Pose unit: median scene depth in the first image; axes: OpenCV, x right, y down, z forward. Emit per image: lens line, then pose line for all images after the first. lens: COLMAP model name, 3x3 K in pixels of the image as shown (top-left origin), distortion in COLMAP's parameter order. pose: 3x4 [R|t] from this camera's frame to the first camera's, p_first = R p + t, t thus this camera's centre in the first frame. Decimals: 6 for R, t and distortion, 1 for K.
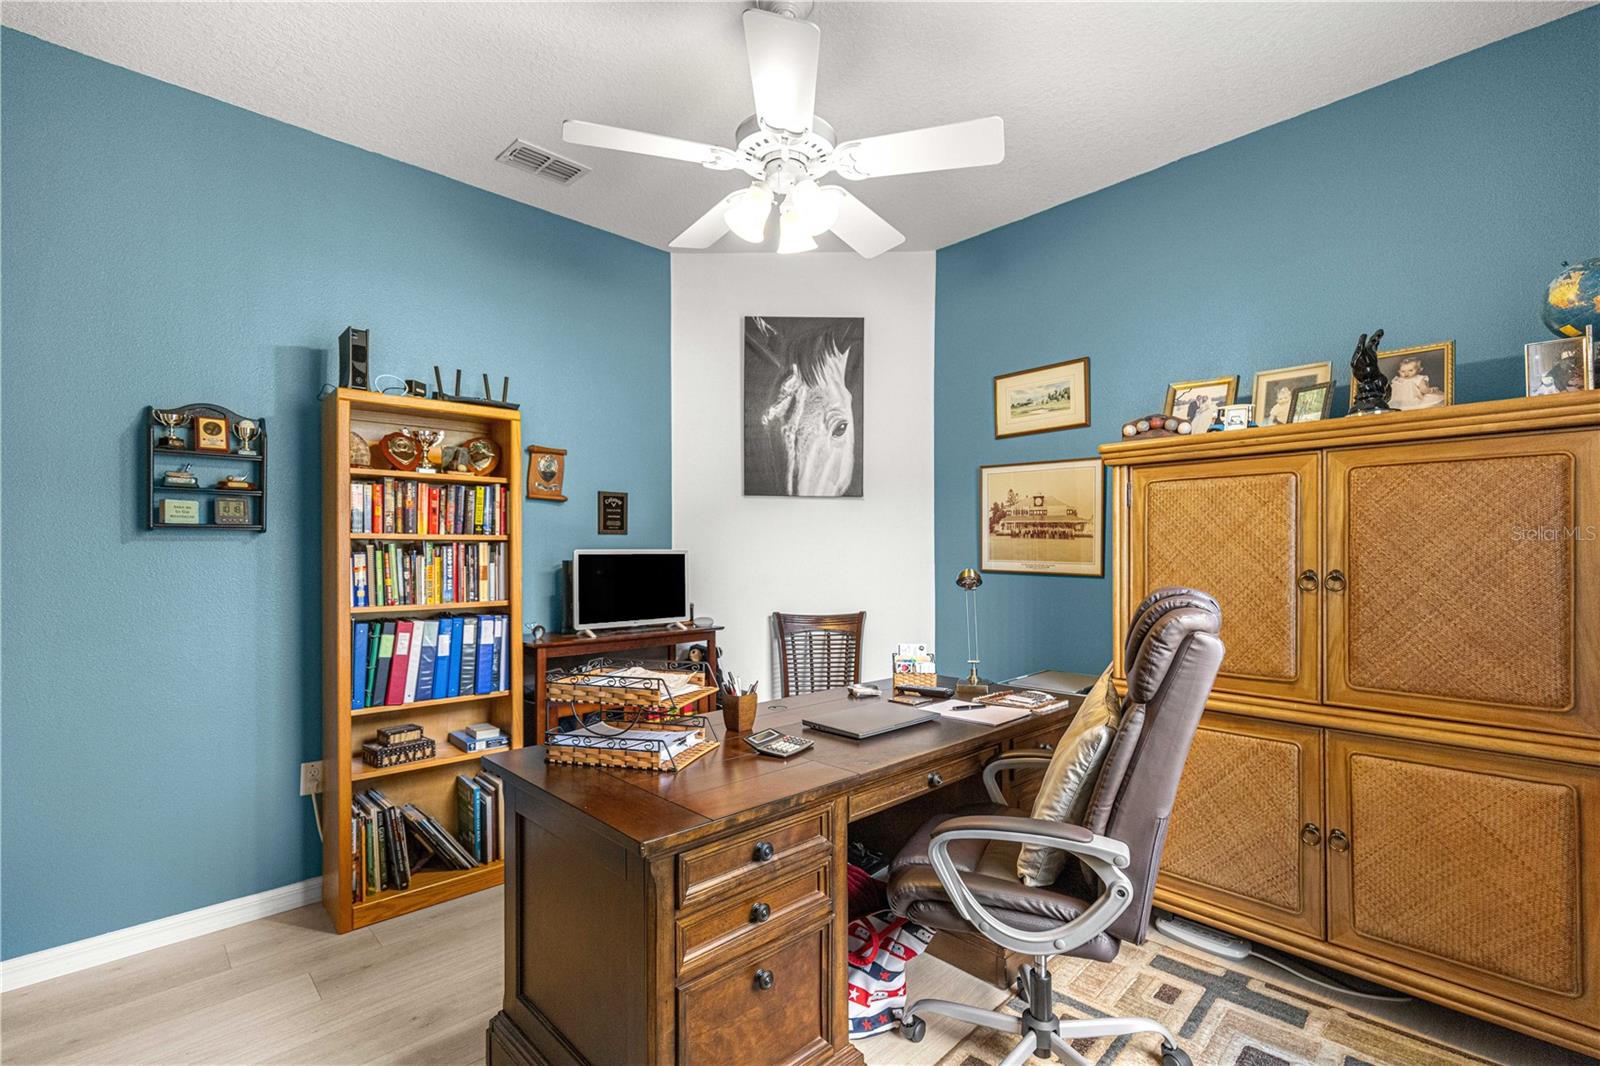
lens RADIAL K [[711.3, 0, 804.9], [0, 711.3, 539.6], [0, 0, 1]] dist [0.004147, 0.000034]
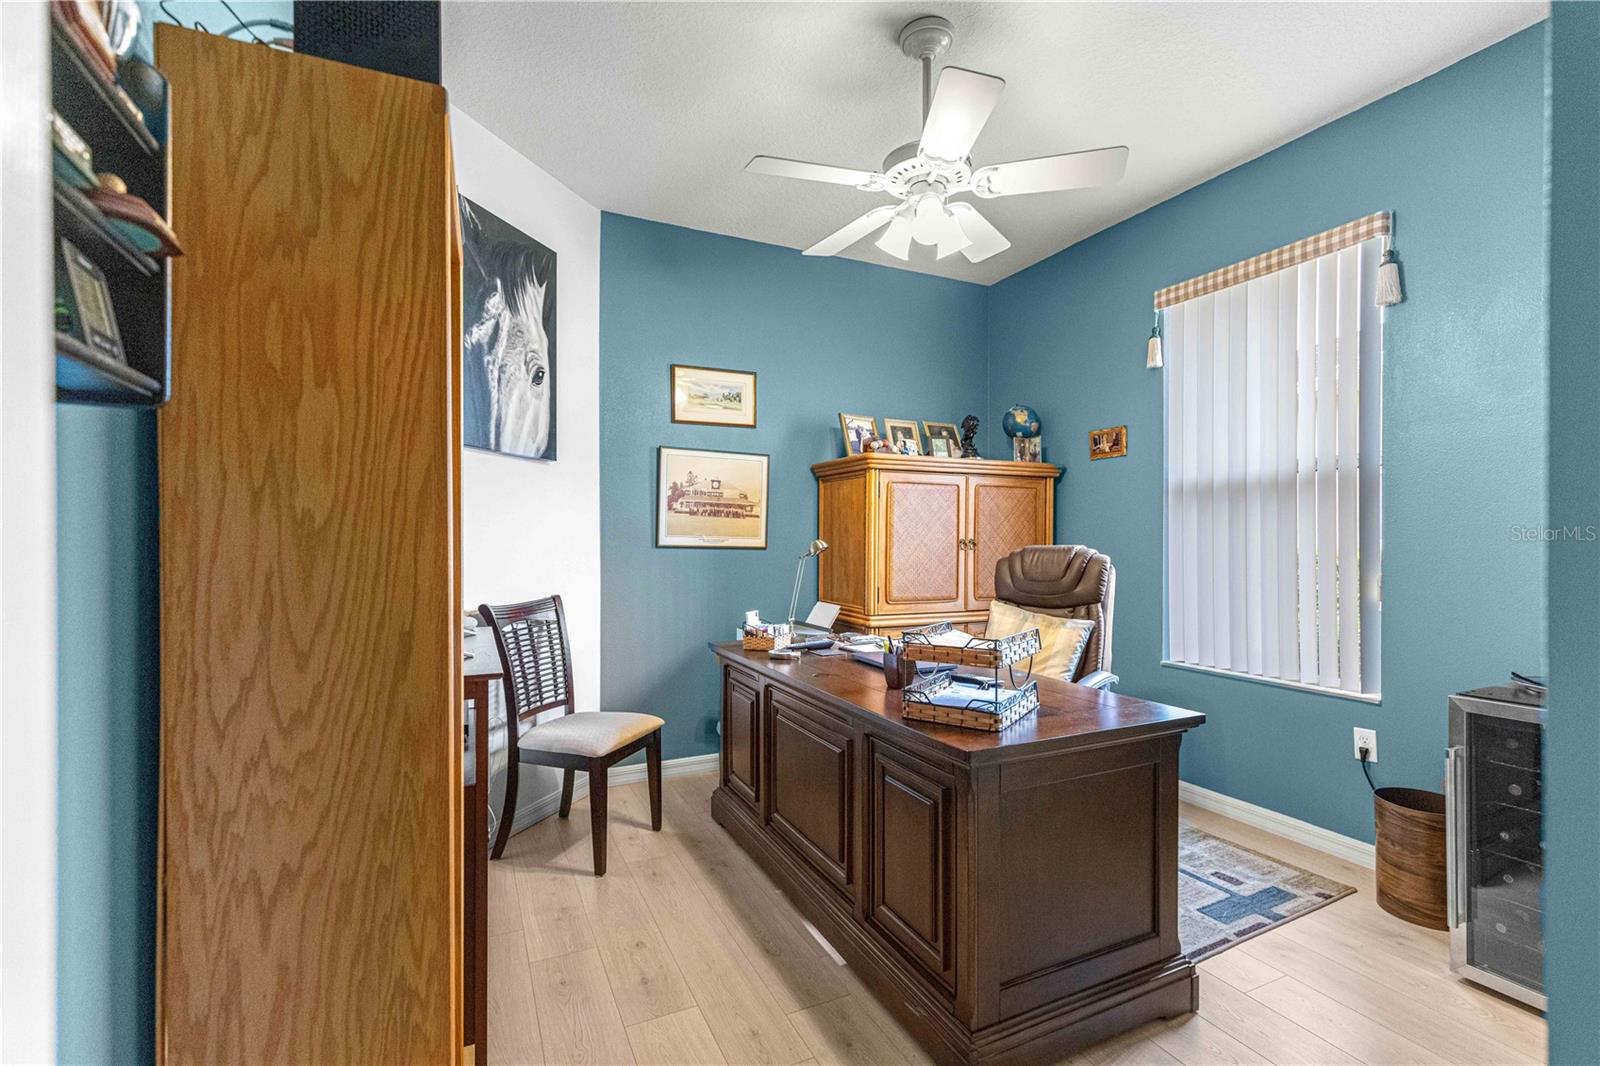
lens RADIAL K [[711.3, 0, 804.9], [0, 711.3, 539.6], [0, 0, 1]] dist [0.004147, 0.000034]
pose [[0.316937, 0.003198, 0.948441, -0.686227], [-0.018201, 0.999831, 0.002711, 0.028302], [-0.948272, -0.018122, 0.316941, 0.472451]]
